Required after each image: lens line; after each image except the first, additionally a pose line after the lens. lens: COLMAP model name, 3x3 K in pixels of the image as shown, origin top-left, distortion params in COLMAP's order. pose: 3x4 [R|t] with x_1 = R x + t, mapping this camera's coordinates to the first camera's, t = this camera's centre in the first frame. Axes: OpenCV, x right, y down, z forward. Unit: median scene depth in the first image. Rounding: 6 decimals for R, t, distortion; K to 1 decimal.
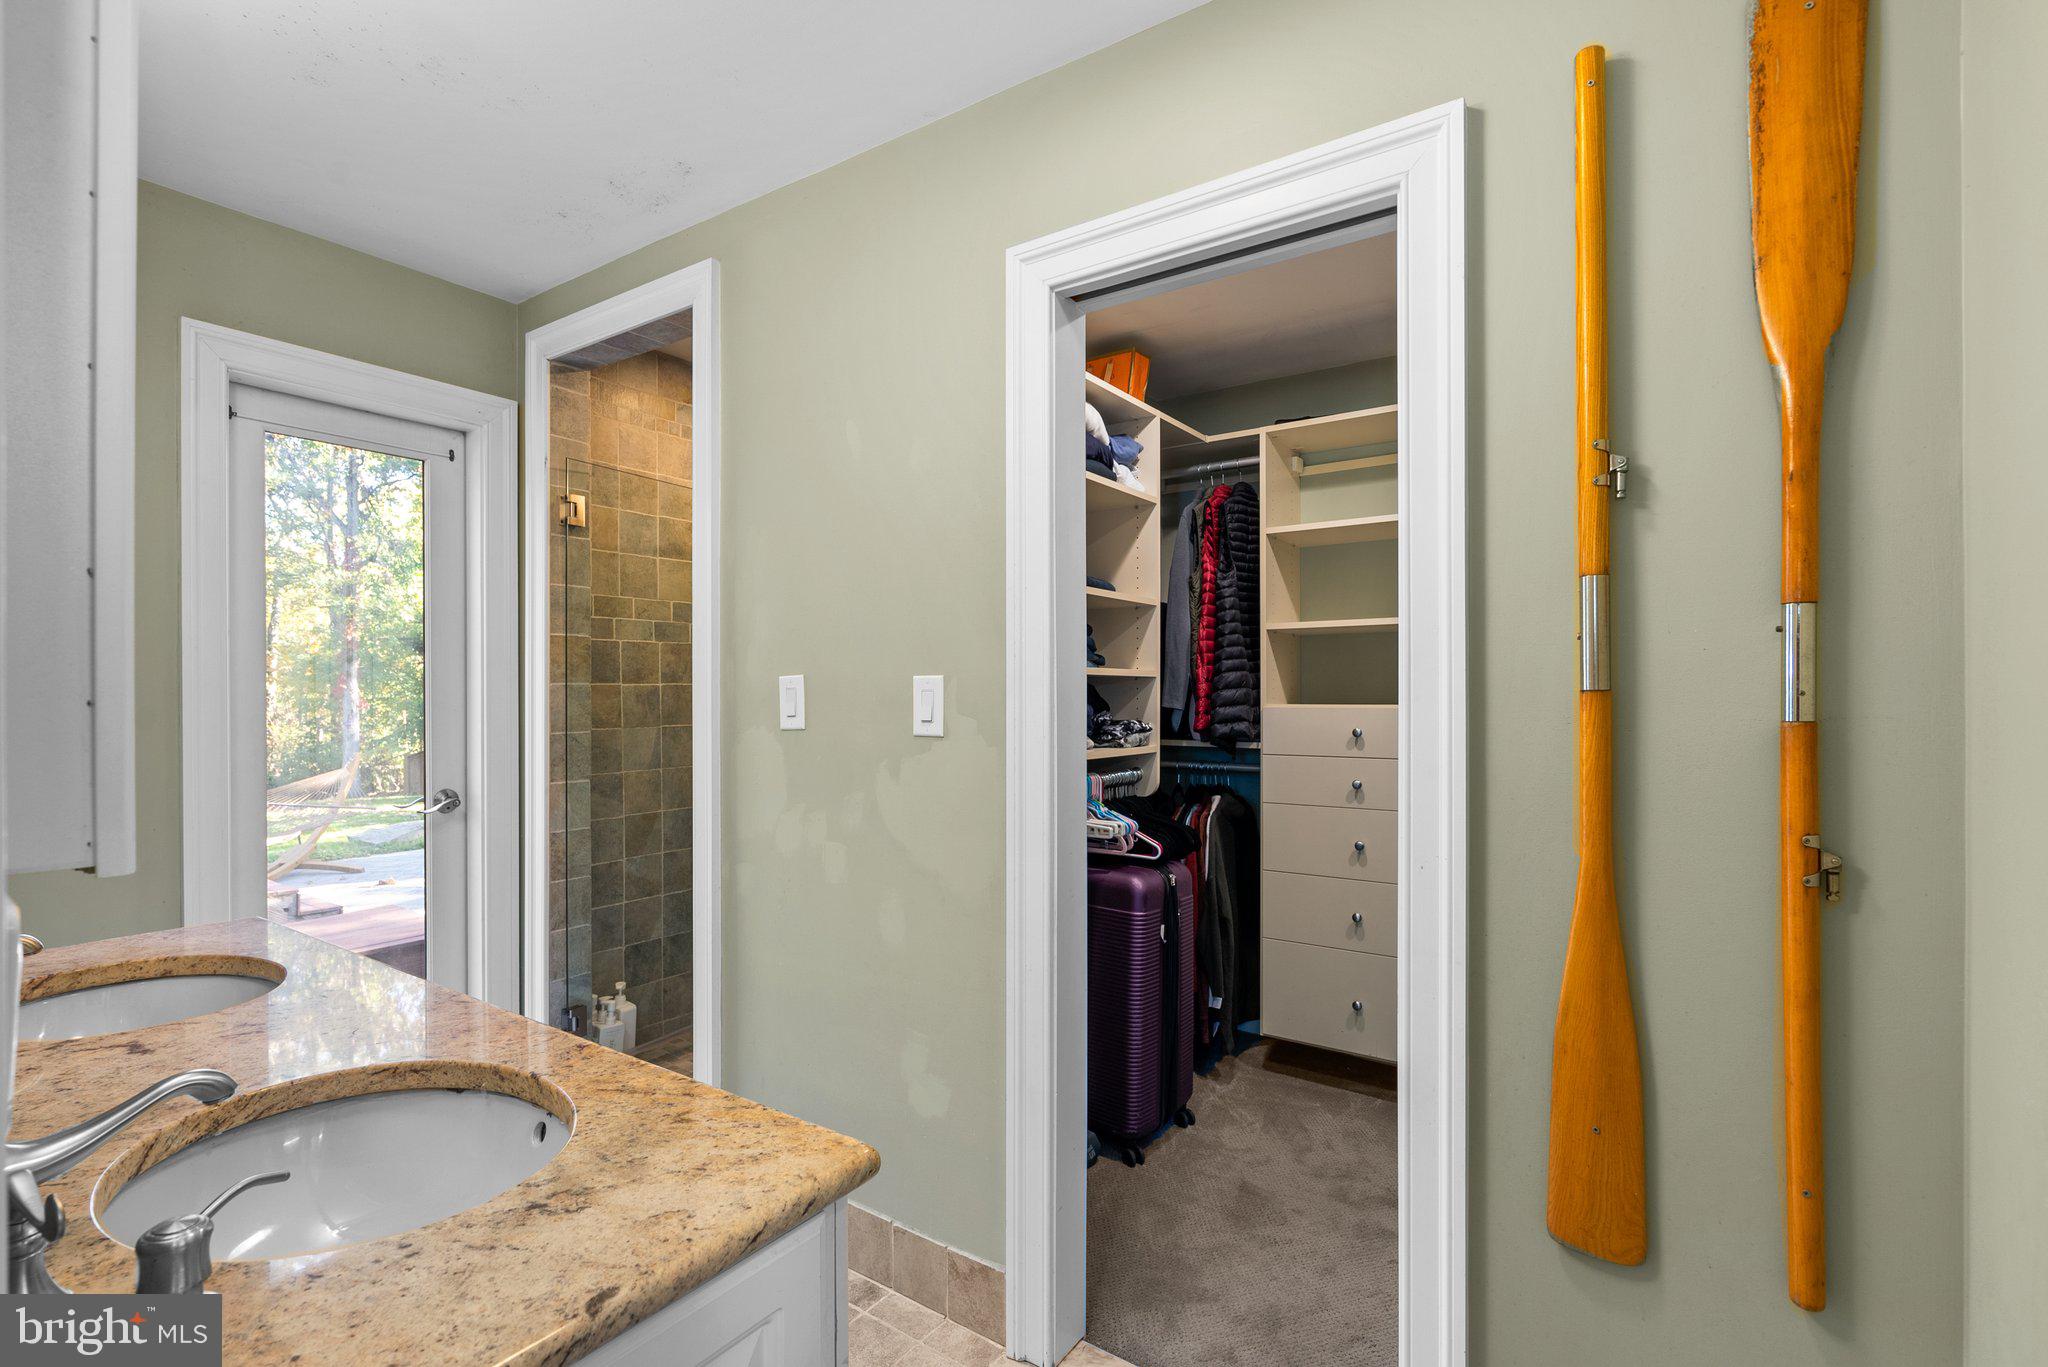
lens RADIAL K [[936.4, 0, 1016.8], [0, 936.4, 691.3], [0, 0, 1]] dist [0.001957, -0.000374]
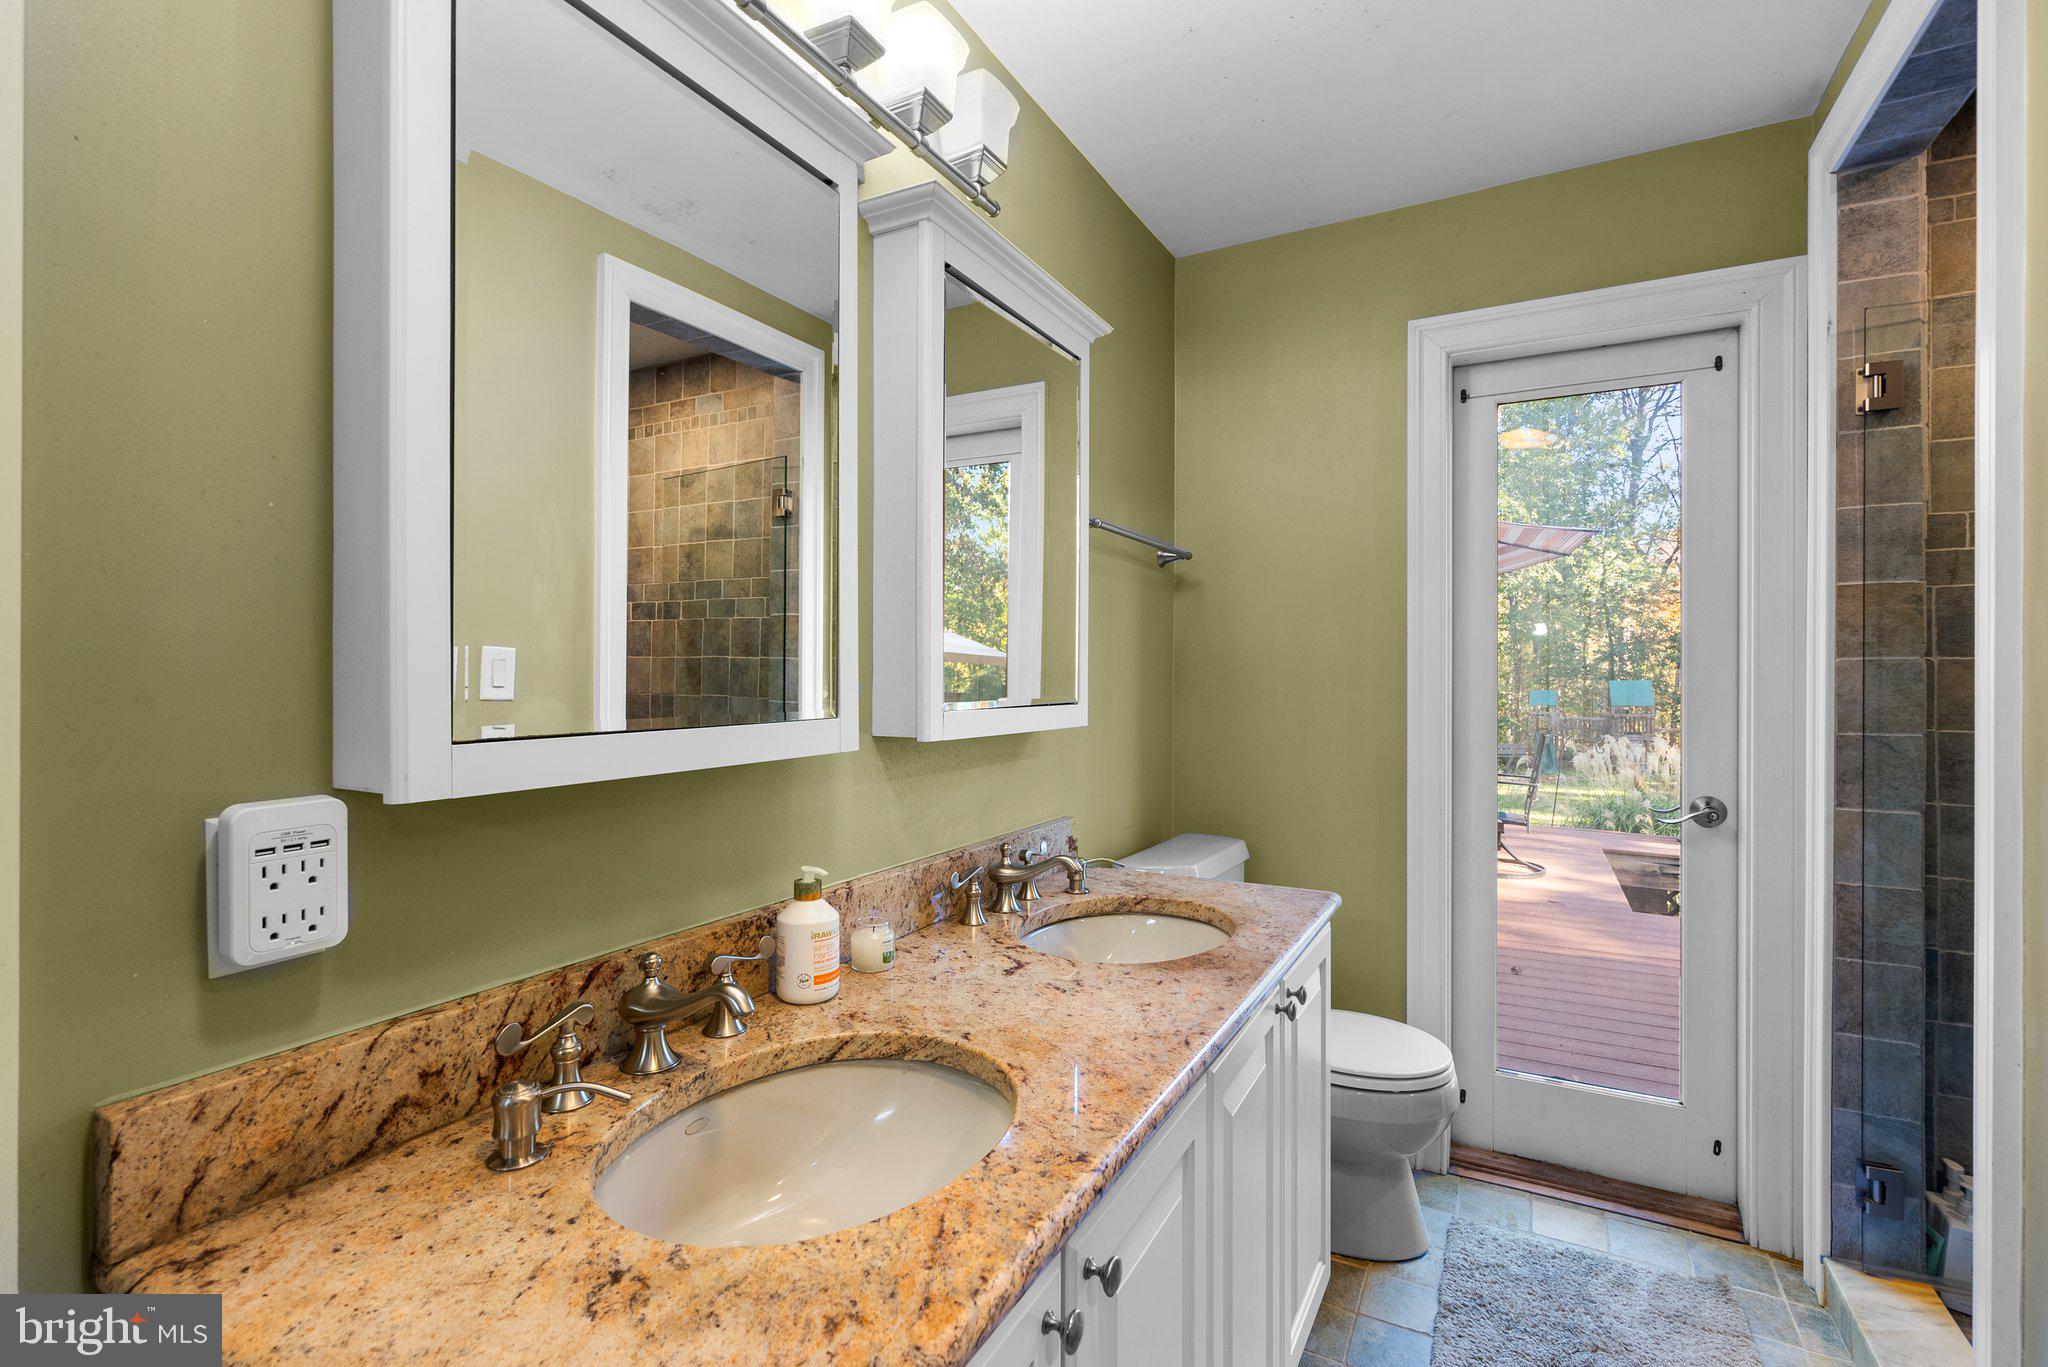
lens RADIAL K [[936.4, 0, 1017.9], [0, 936.4, 670.7], [0, 0, 1]] dist [0.001957, -0.000374]
pose [[0.102093, 0.000618, -0.994775, 0.248211], [0.002622, 0.999996, 0.000890, -0.003857], [0.994771, -0.002699, 0.102091, 0.835359]]
